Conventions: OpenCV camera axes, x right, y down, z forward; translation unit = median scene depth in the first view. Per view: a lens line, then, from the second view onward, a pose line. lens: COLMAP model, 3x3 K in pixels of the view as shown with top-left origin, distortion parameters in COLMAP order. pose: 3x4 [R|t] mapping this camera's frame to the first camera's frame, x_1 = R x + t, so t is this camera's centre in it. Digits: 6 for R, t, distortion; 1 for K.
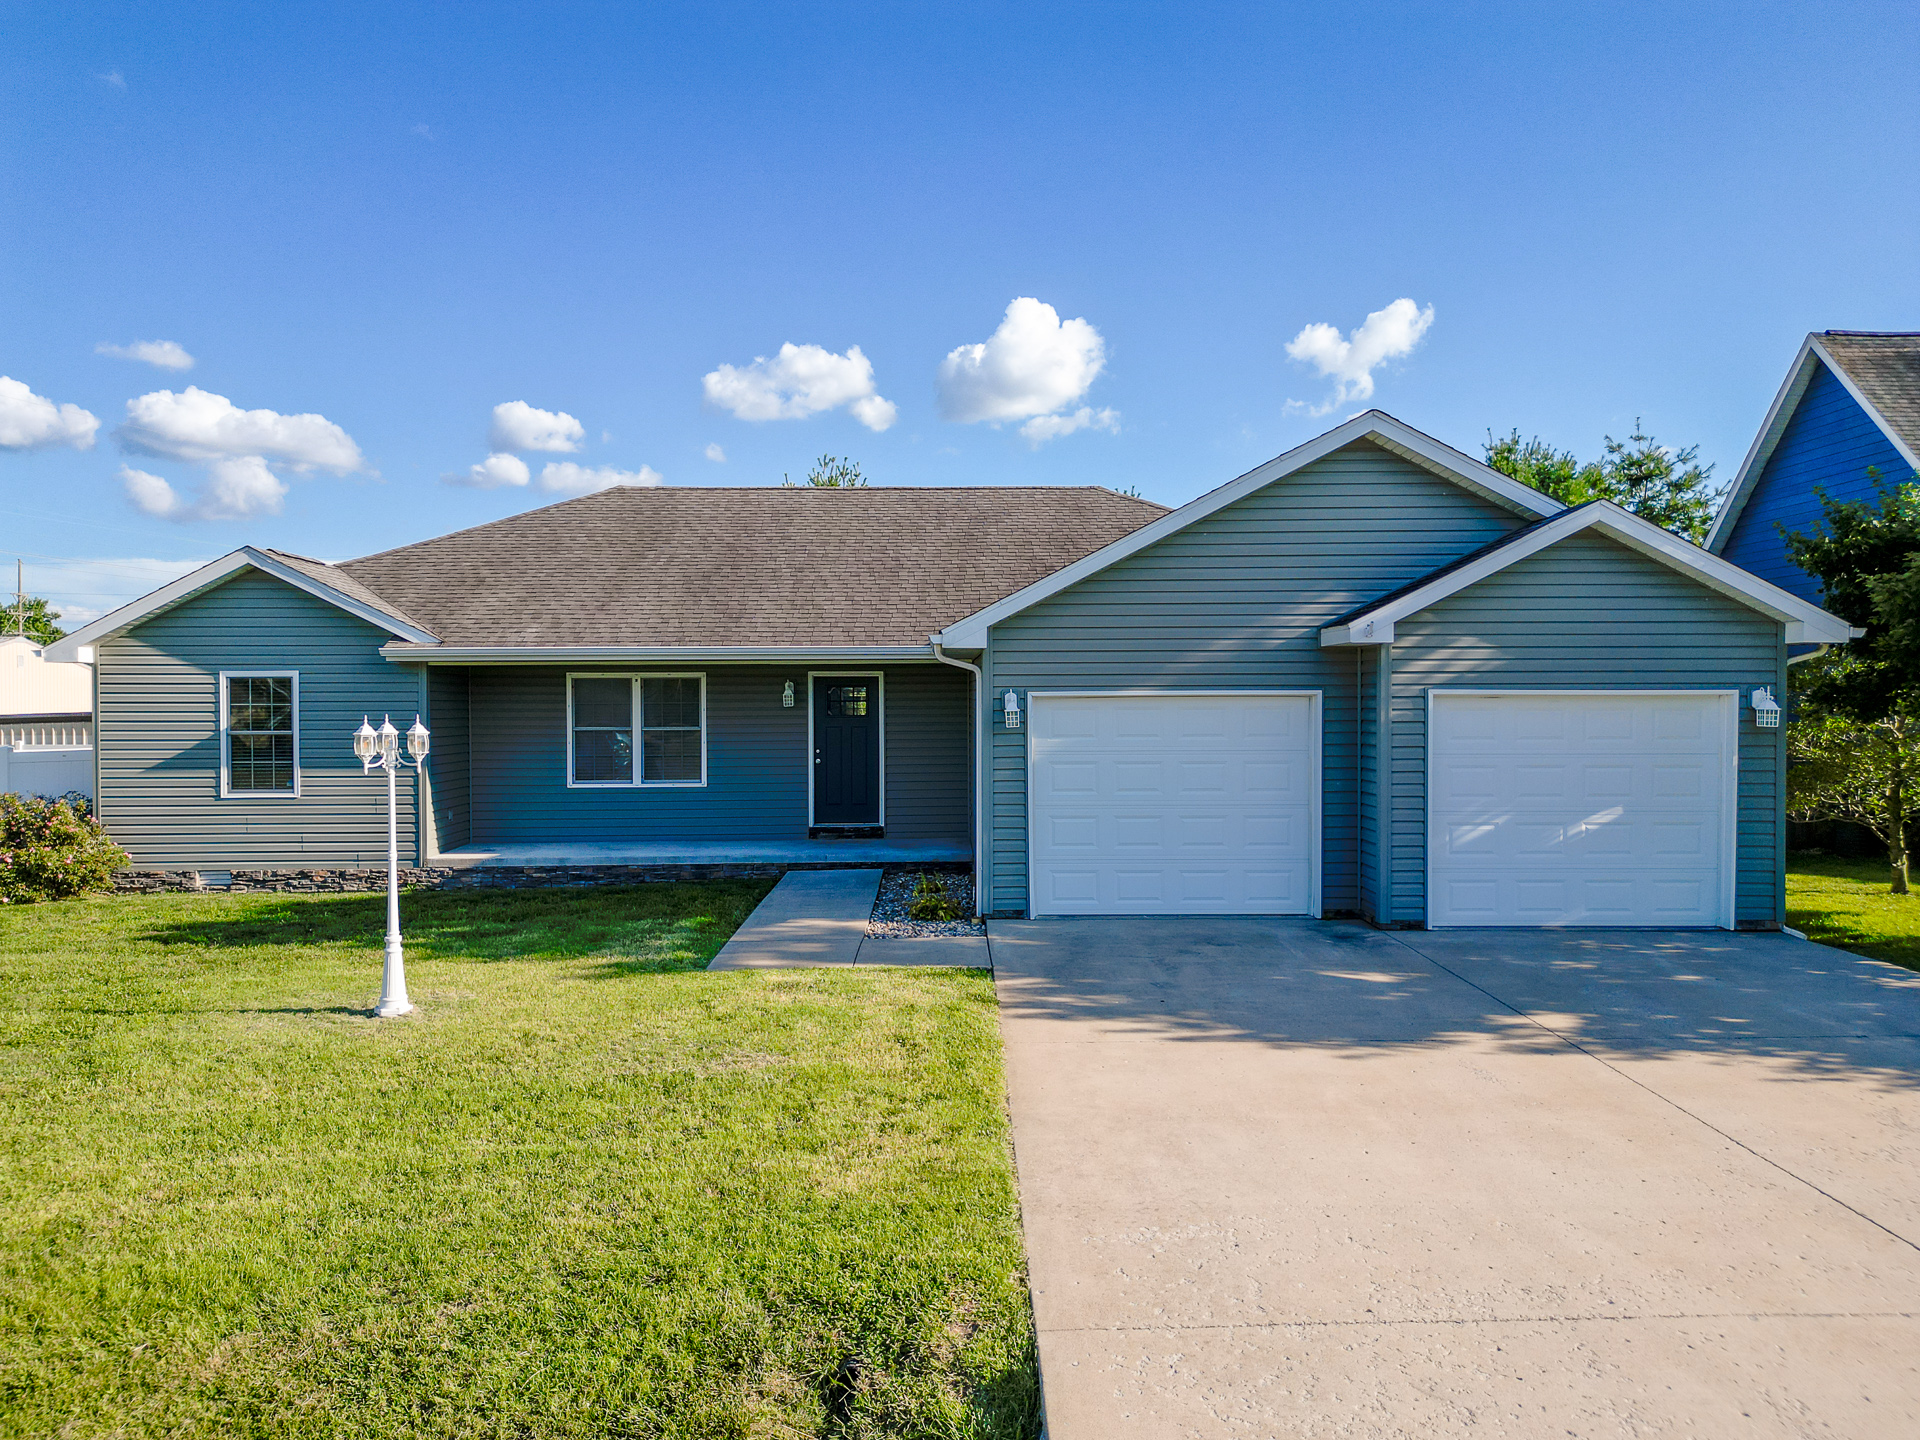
lens RADIAL K [[1335.4, 0, 960.0], [0, 1335.4, 720.0], [0, 0, 1]] dist [0.063684, -0.059692]
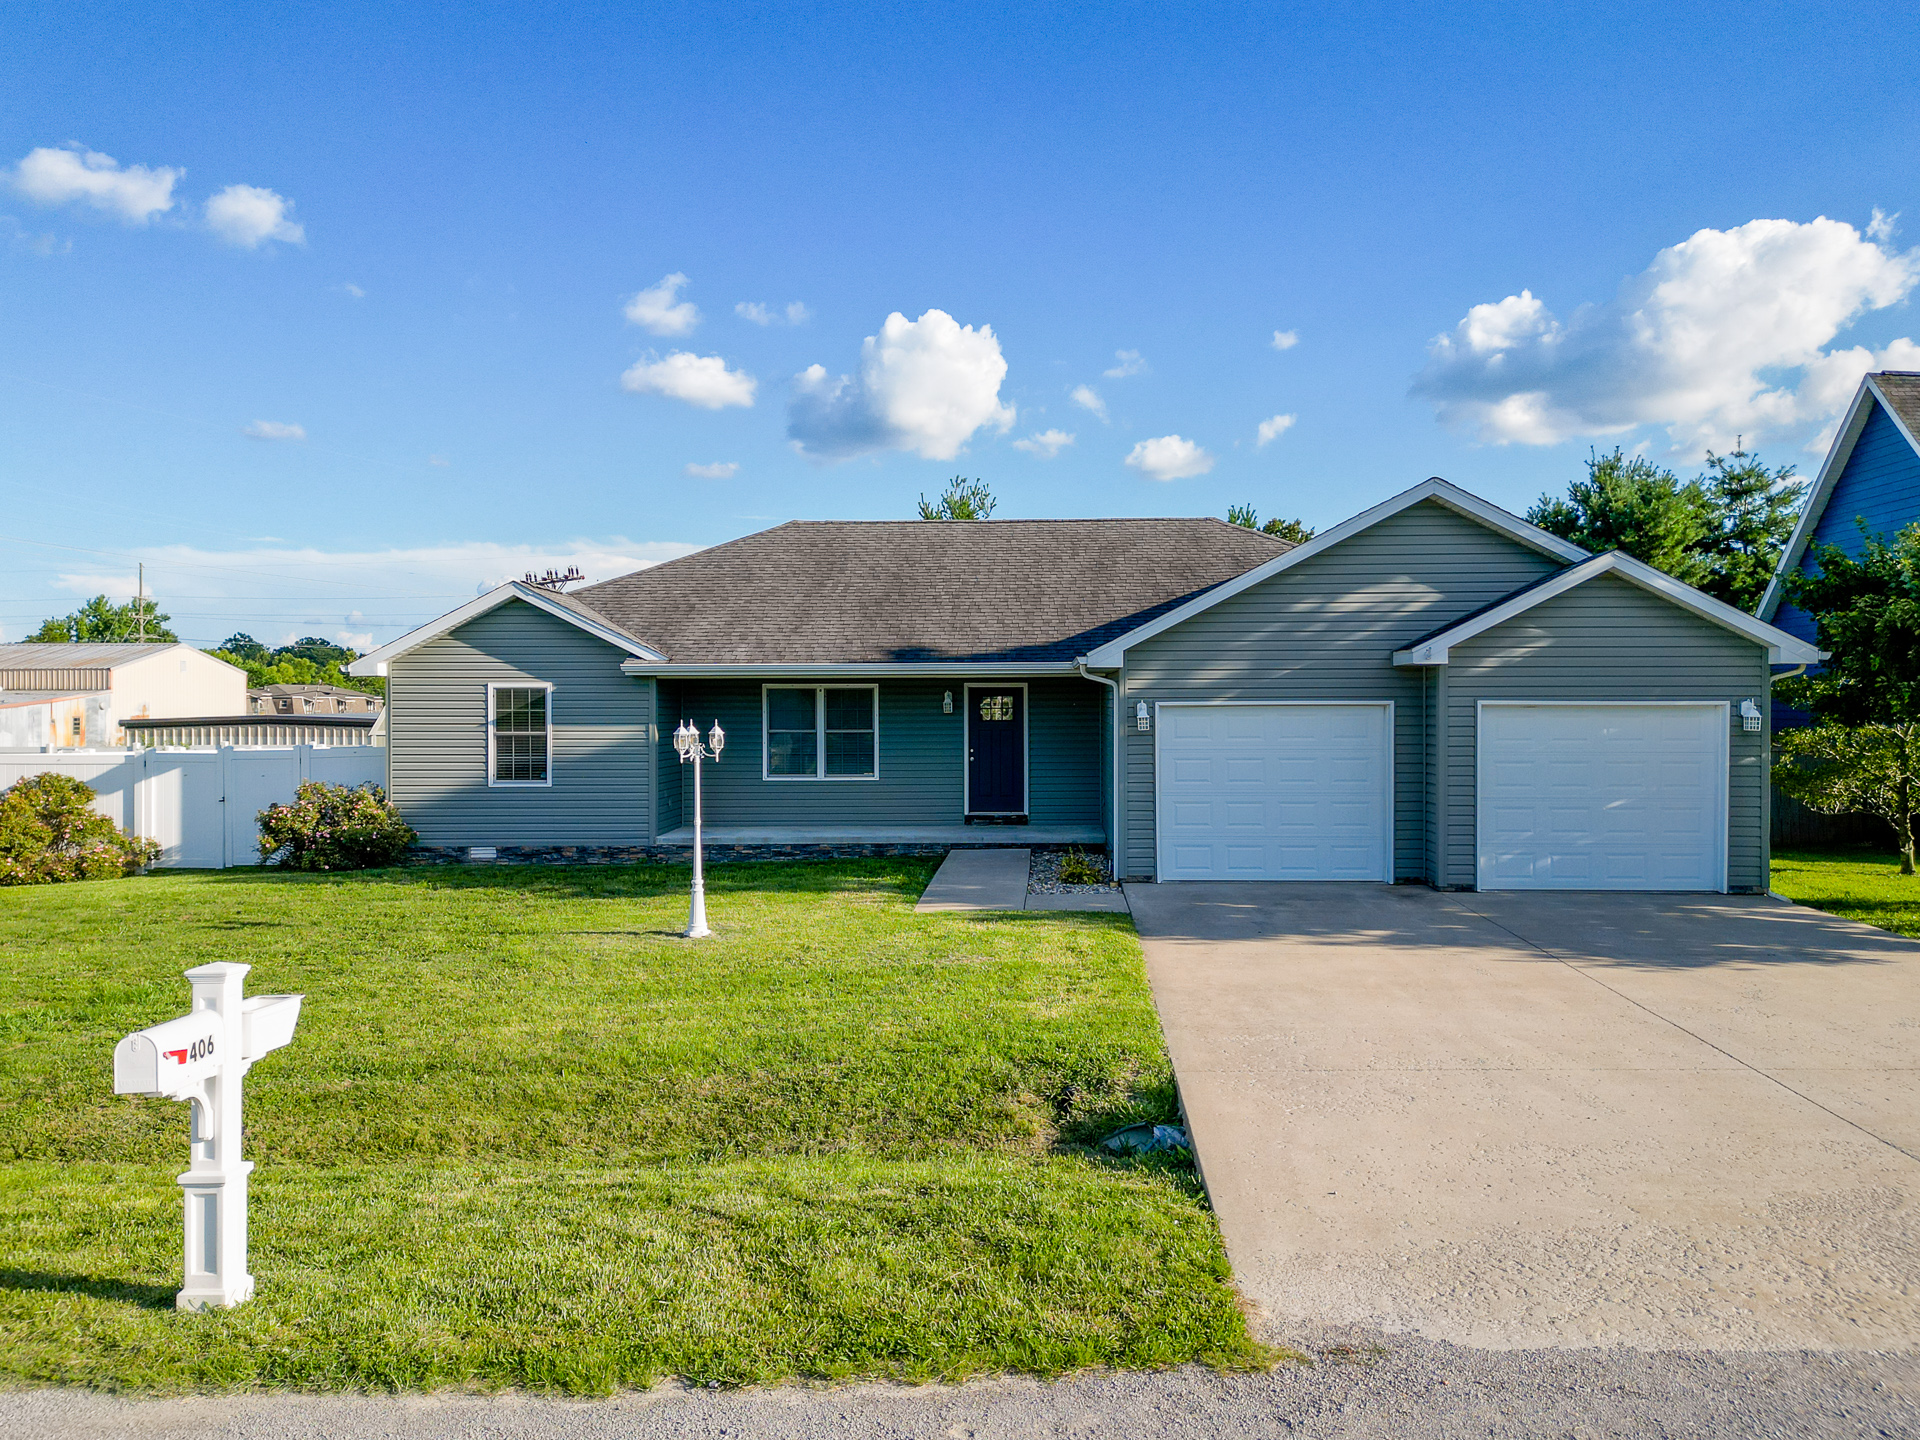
lens RADIAL K [[1394.5, 0, 995.5], [0, 1394.5, 718.1], [0, 0, 1]] dist [0.074155, -0.069218]
pose [[0.998646, 0.001502, -0.051992, -0.030988], [-0.001734, 0.999989, -0.004414, 0.000301], [0.051984, 0.004498, 0.998638, -0.316266]]
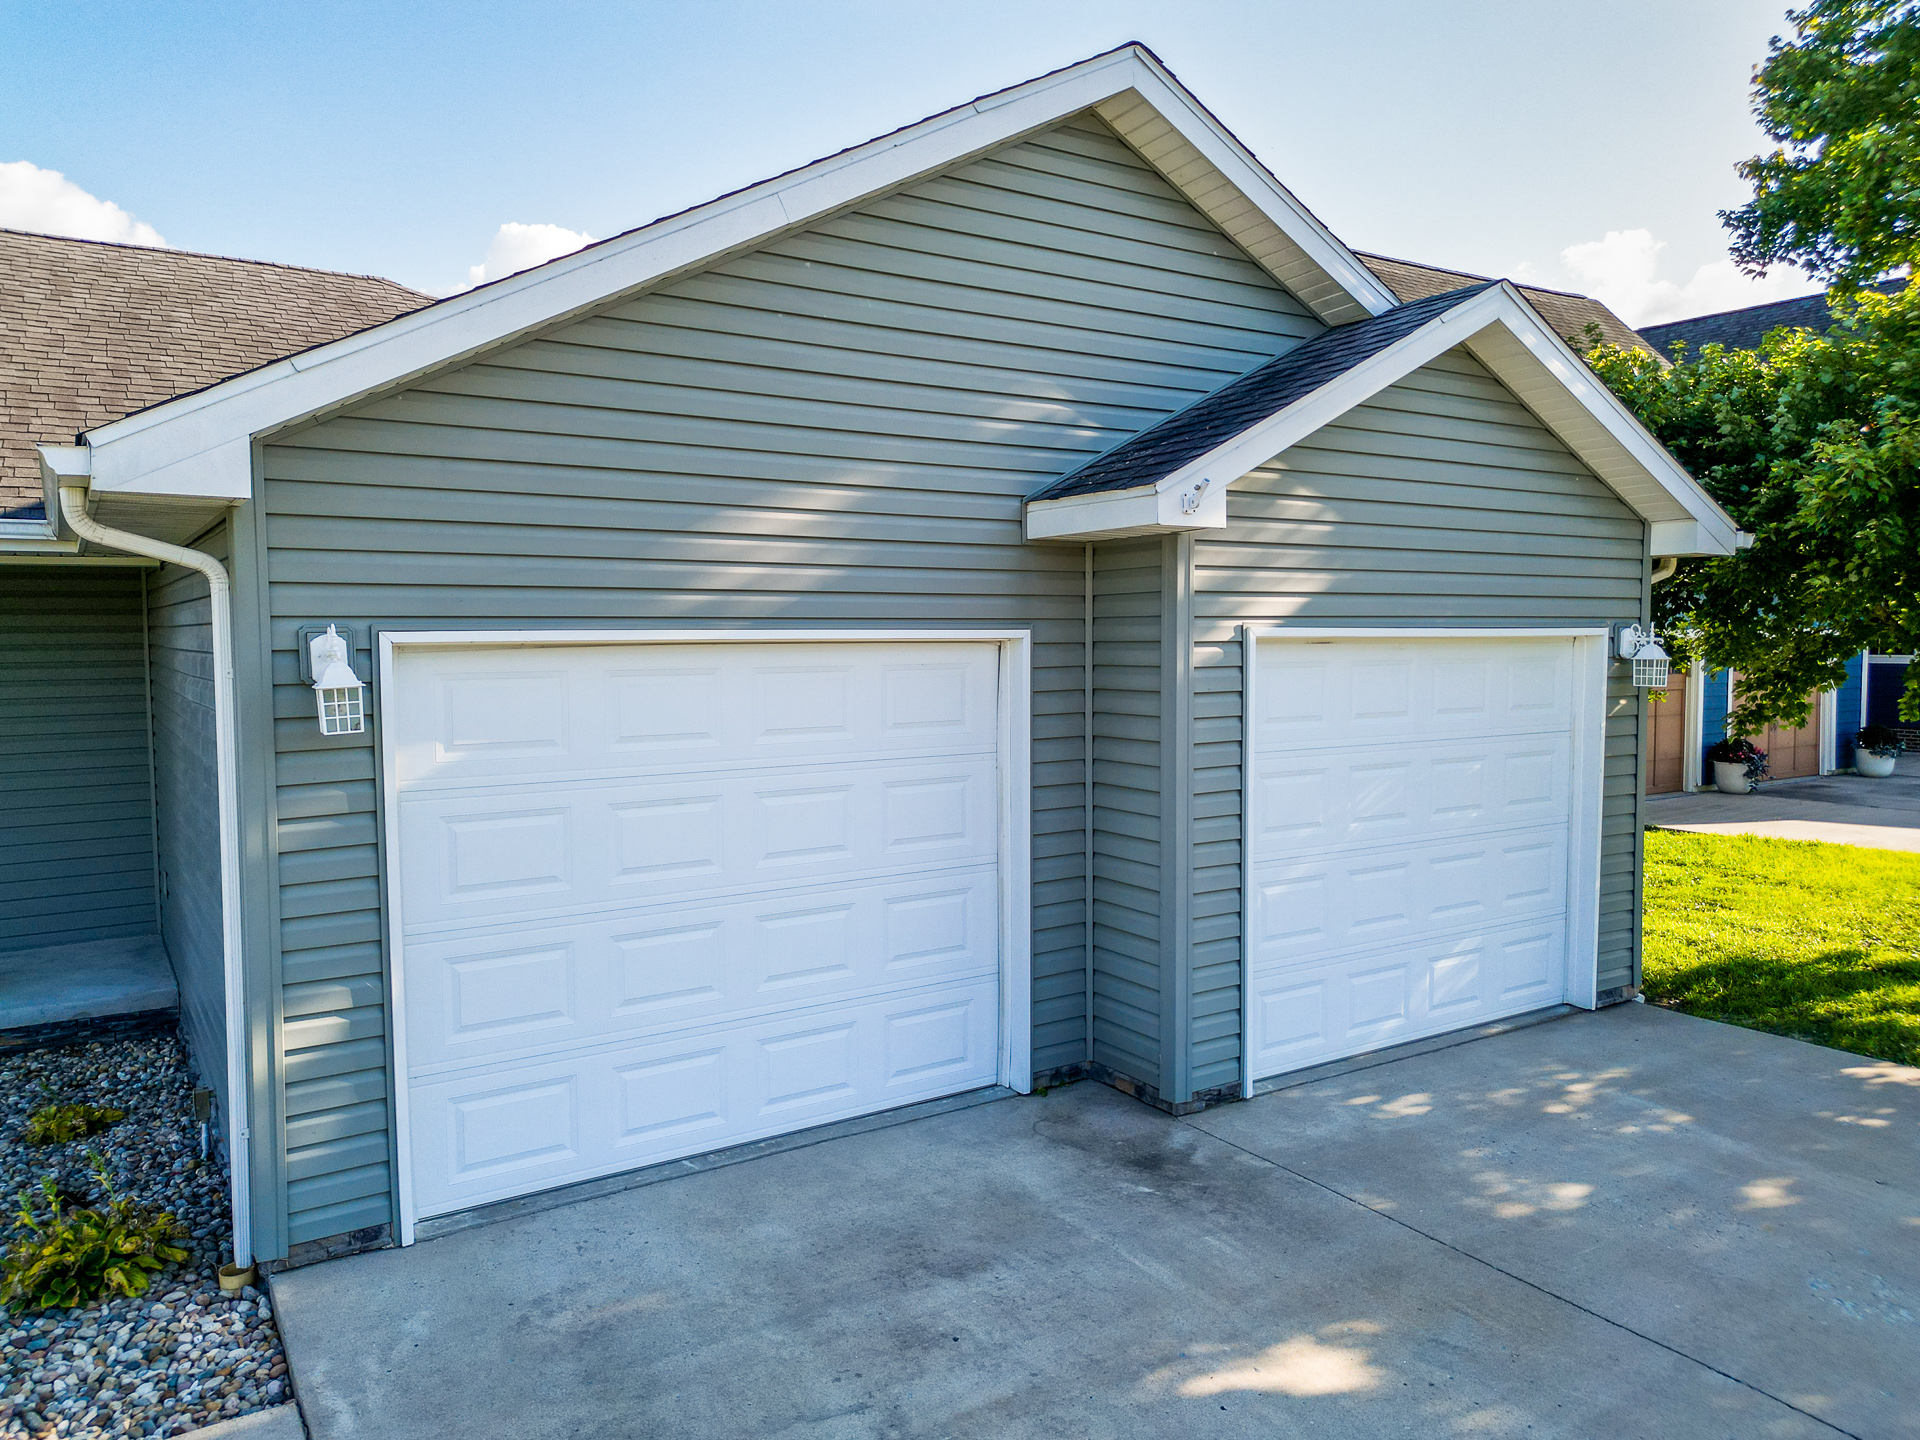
lens RADIAL K [[1352.7, 0, 955.4], [0, 1352.7, 721.3], [0, 0, 1]] dist [0.057991, -0.055167]
pose [[0.847133, -0.035318, 0.530206, -0.013586], [0.011577, 0.998779, 0.048033, -0.012705], [-0.531255, -0.034552, 0.846507, 0.602168]]
